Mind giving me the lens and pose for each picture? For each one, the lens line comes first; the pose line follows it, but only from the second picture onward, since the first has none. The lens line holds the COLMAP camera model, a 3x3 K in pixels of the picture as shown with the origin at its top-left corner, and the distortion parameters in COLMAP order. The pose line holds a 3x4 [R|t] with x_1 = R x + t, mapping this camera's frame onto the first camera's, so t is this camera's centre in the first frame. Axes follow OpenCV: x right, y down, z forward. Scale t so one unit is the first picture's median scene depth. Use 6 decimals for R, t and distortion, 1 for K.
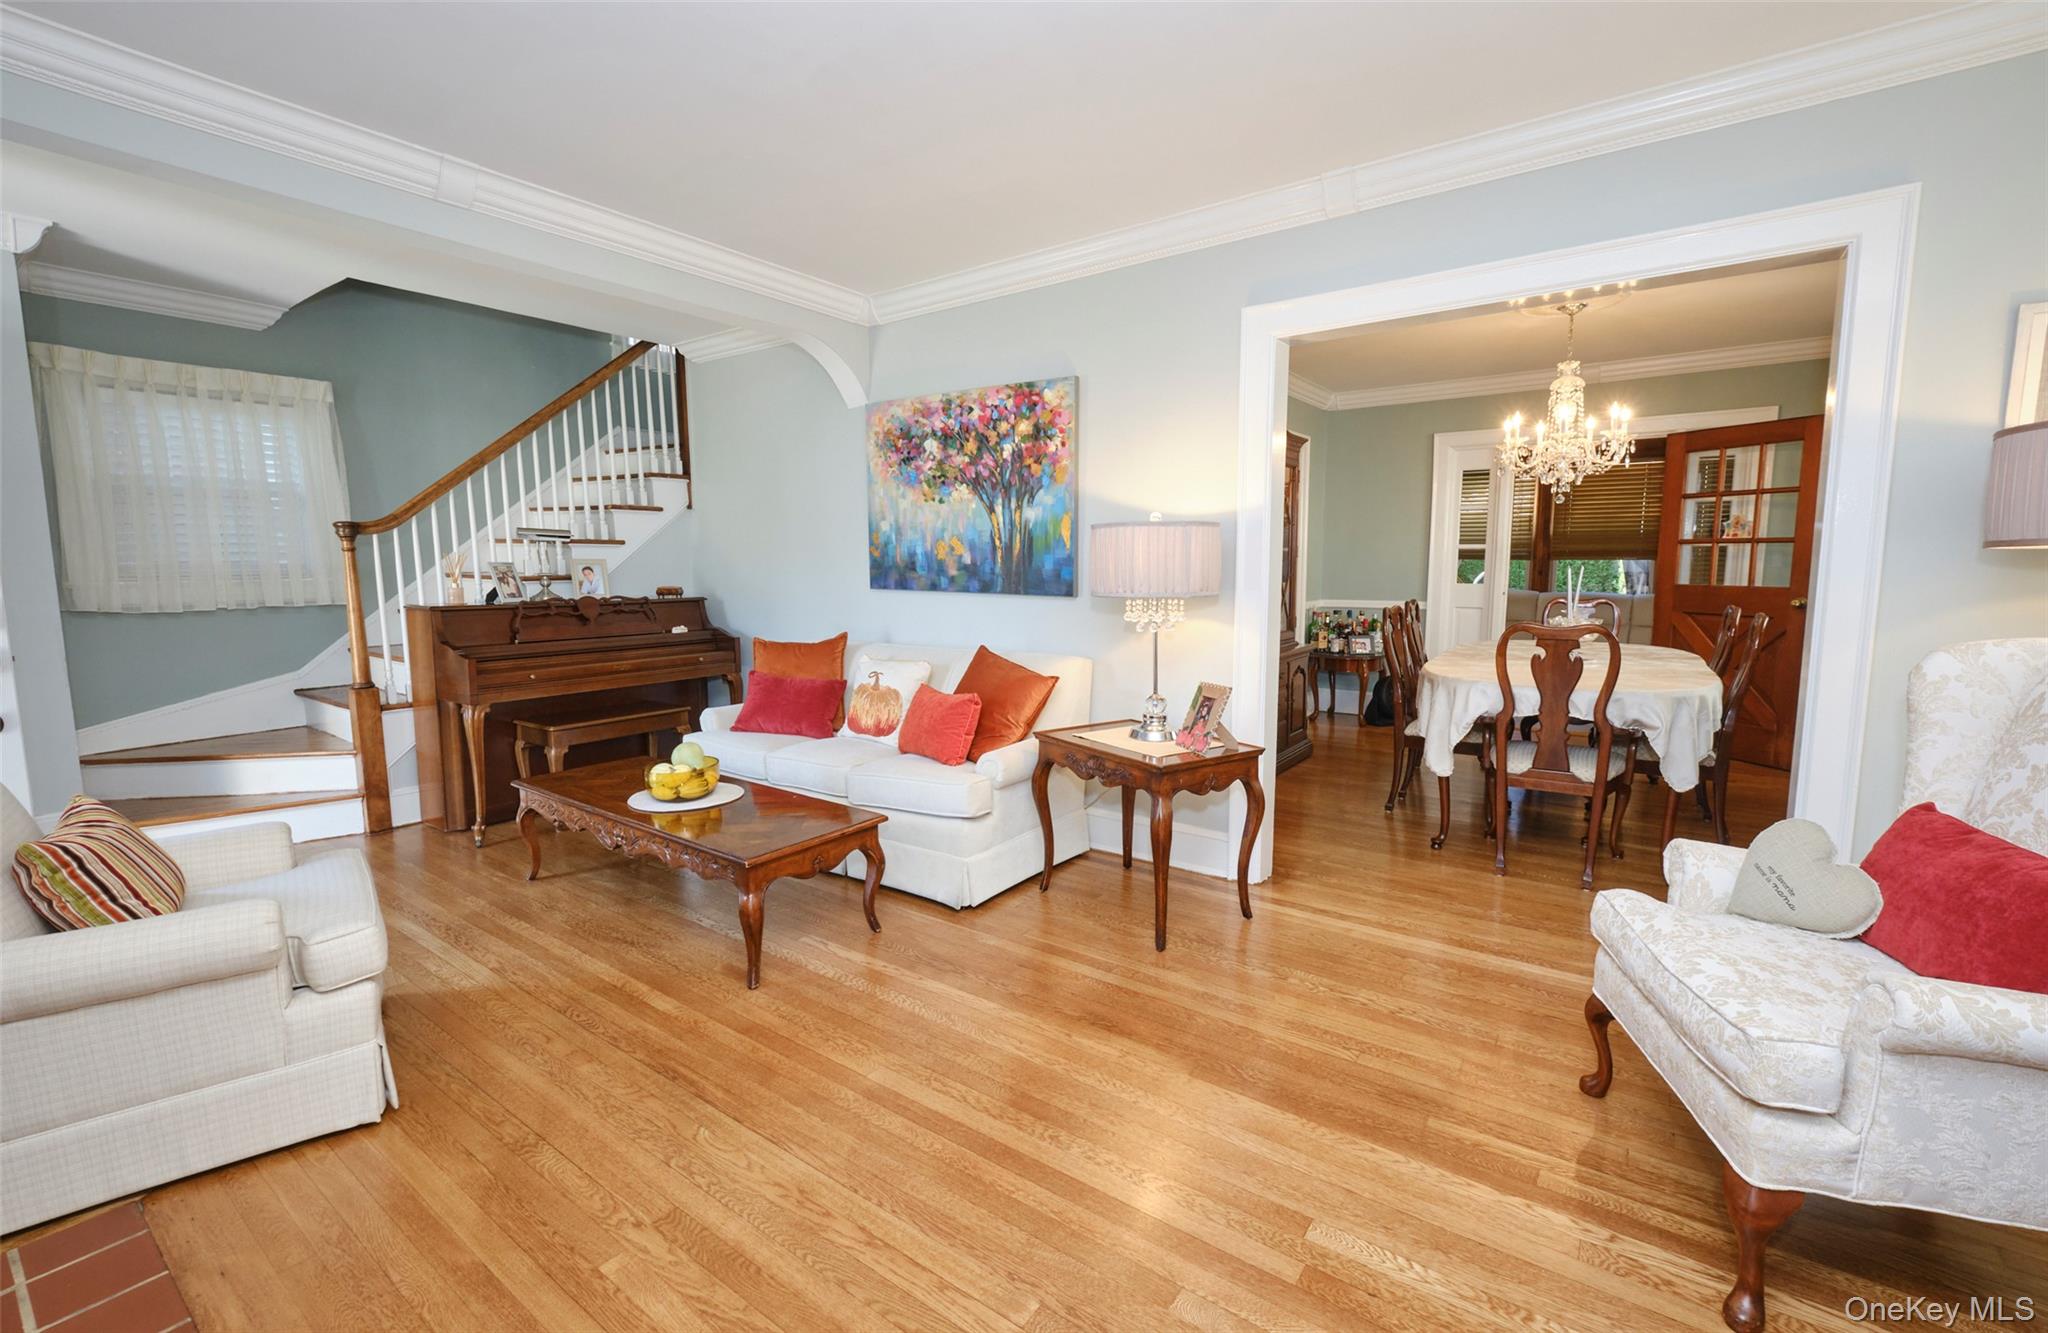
lens RADIAL K [[865.4, 0, 1020.0], [0, 865.4, 656.2], [0, 0, 1]] dist [-0.003096, -0.001290]
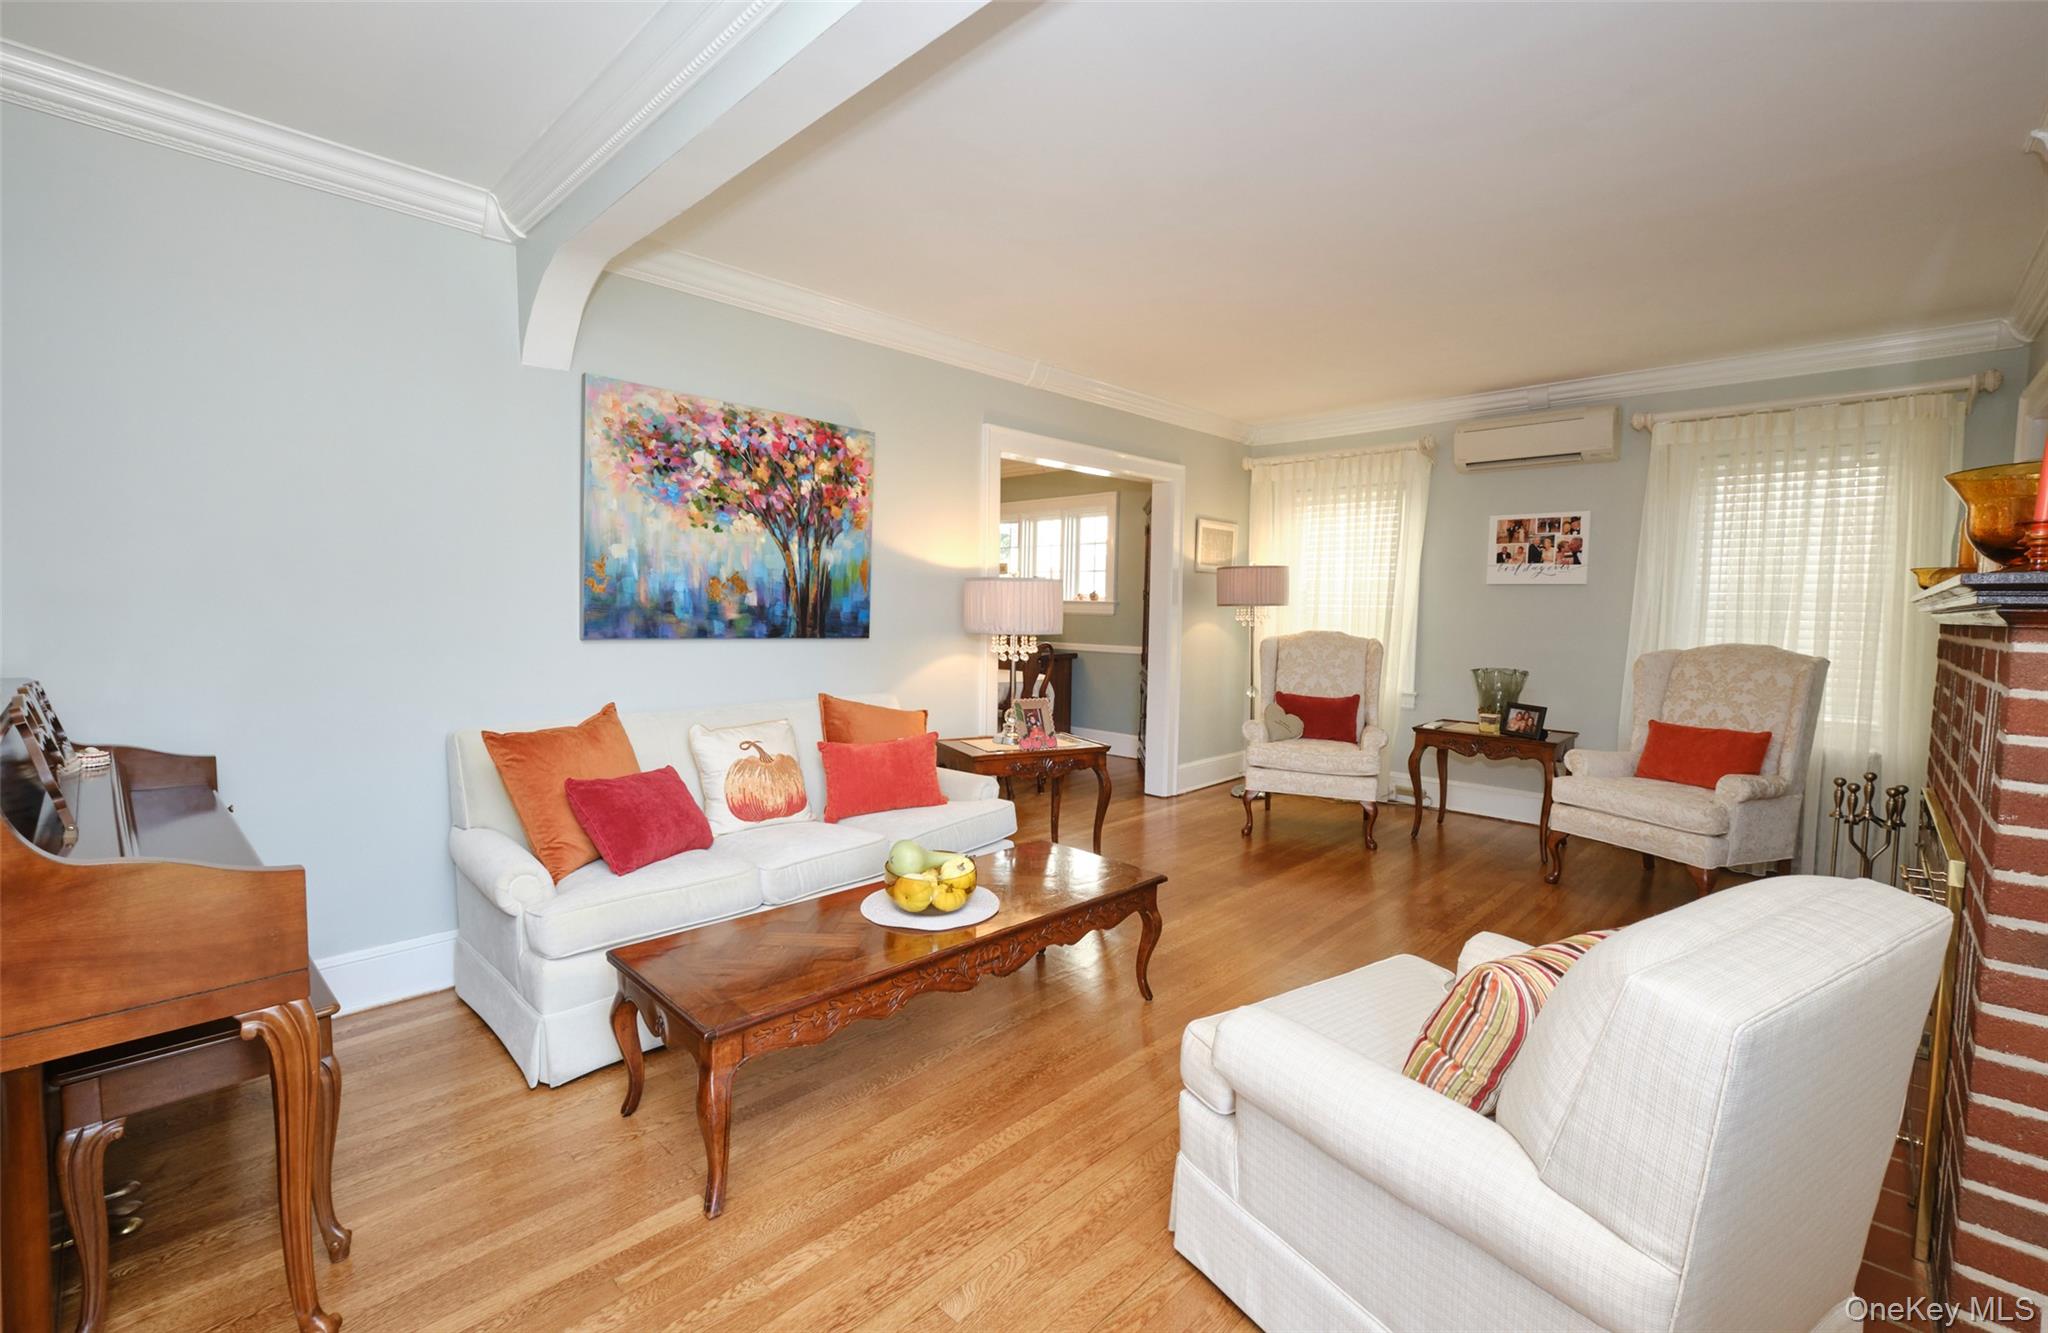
lens RADIAL K [[865.4, 0, 1023.9], [0, 865.4, 660.6], [0, 0, 1]] dist [-0.003096, -0.001290]
pose [[0.143337, -0.056495, 0.988060, -0.924607], [0.092500, 0.994764, 0.043459, -0.067622], [-0.985342, 0.085167, 0.147813, 0.640196]]
